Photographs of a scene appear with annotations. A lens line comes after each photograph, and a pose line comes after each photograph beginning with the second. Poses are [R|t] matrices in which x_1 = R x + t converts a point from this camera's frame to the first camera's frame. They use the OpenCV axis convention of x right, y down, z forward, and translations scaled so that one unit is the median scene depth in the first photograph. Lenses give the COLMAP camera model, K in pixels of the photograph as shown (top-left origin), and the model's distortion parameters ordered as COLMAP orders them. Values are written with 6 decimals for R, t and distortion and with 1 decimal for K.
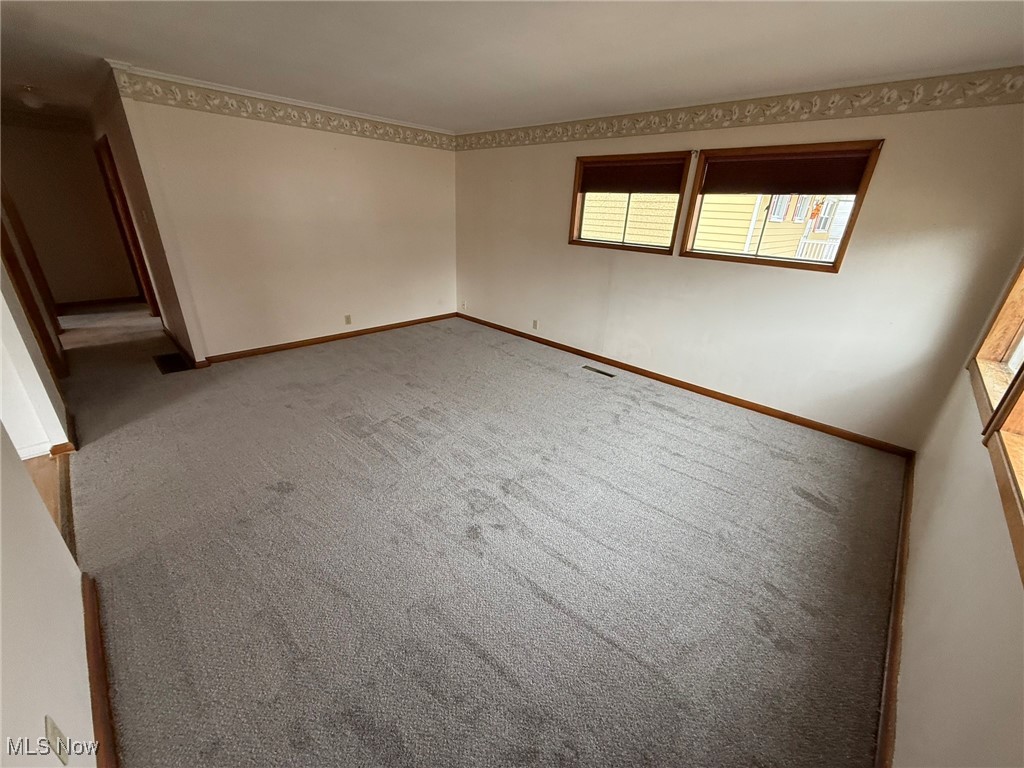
lens RADIAL K [[406.7, 0, 511.2], [0, 406.7, 380.3], [0, 0, 1]] dist [-0.000550, -0.000465]
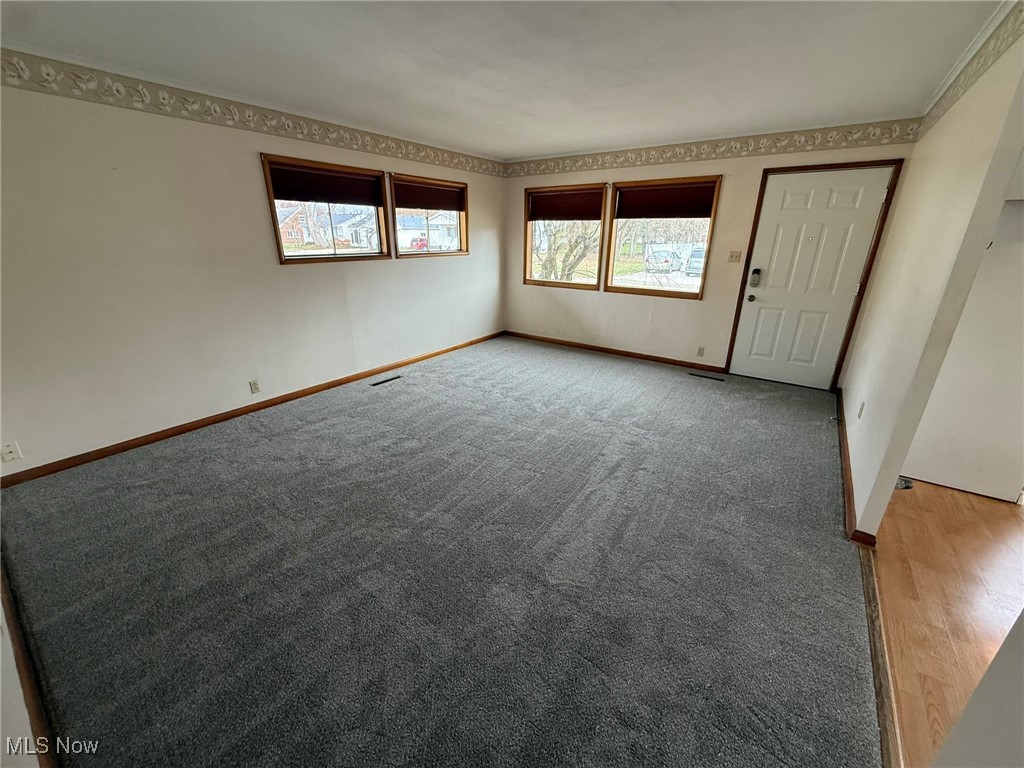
lens RADIAL K [[406.7, 0, 506.8], [0, 406.7, 380.3], [0, 0, 1]] dist [-0.000550, -0.000465]
pose [[-0.130706, -0.378233, 0.916437, -1.096261], [0.370005, 0.838969, 0.399032, -0.462390], [-0.919789, 0.391242, 0.030290, 1.024895]]
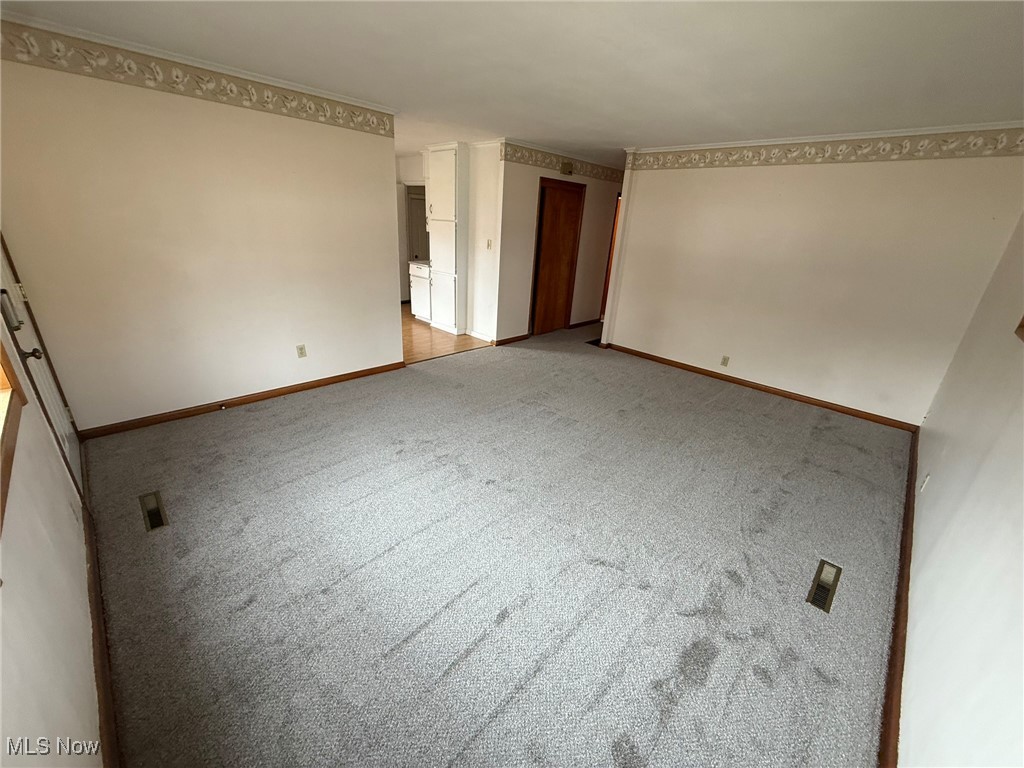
lens RADIAL K [[406.7, 0, 515.6], [0, 406.7, 384.8], [0, 0, 1]] dist [-0.000550, -0.000465]
pose [[-0.000356, 0.333561, -0.942729, 0.852120], [-0.439952, 0.846538, 0.299692, -0.292275], [0.898021, 0.414863, 0.146449, 0.771379]]
